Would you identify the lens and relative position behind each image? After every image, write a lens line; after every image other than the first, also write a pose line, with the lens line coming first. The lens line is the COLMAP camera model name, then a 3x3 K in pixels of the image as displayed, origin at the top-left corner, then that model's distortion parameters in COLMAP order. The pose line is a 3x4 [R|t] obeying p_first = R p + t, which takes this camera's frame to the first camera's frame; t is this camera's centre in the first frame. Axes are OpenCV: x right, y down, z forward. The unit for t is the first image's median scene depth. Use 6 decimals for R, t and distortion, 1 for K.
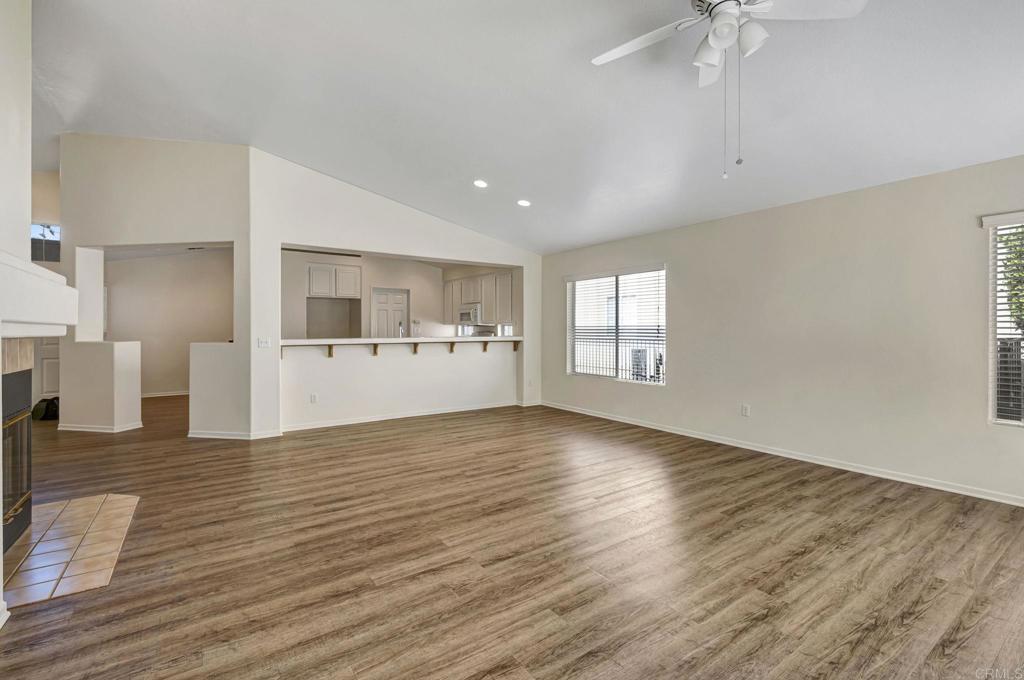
lens RADIAL K [[471.0, 0, 519.5], [0, 471.0, 333.3], [0, 0, 1]] dist [0.003152, 0.000466]
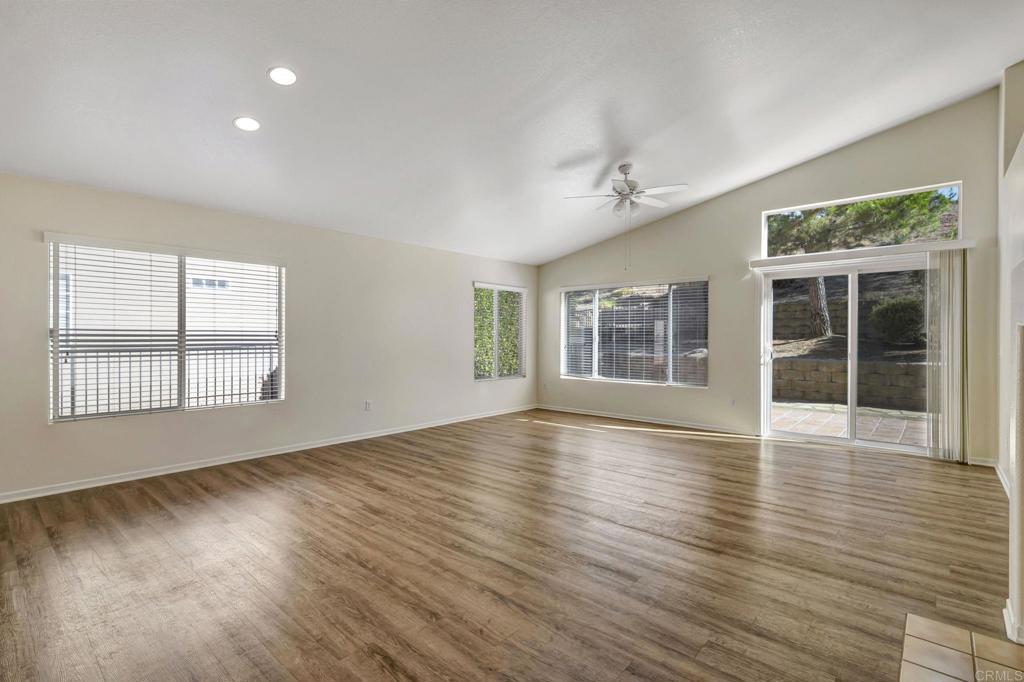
lens RADIAL K [[471.0, 0, 519.4], [0, 471.0, 338.7], [0, 0, 1]] dist [0.003152, 0.000466]
pose [[-0.238364, -0.003993, 0.971168, -0.822951], [0.005121, 0.999972, 0.005368, -0.006472], [-0.971162, 0.006253, -0.238337, 1.014463]]
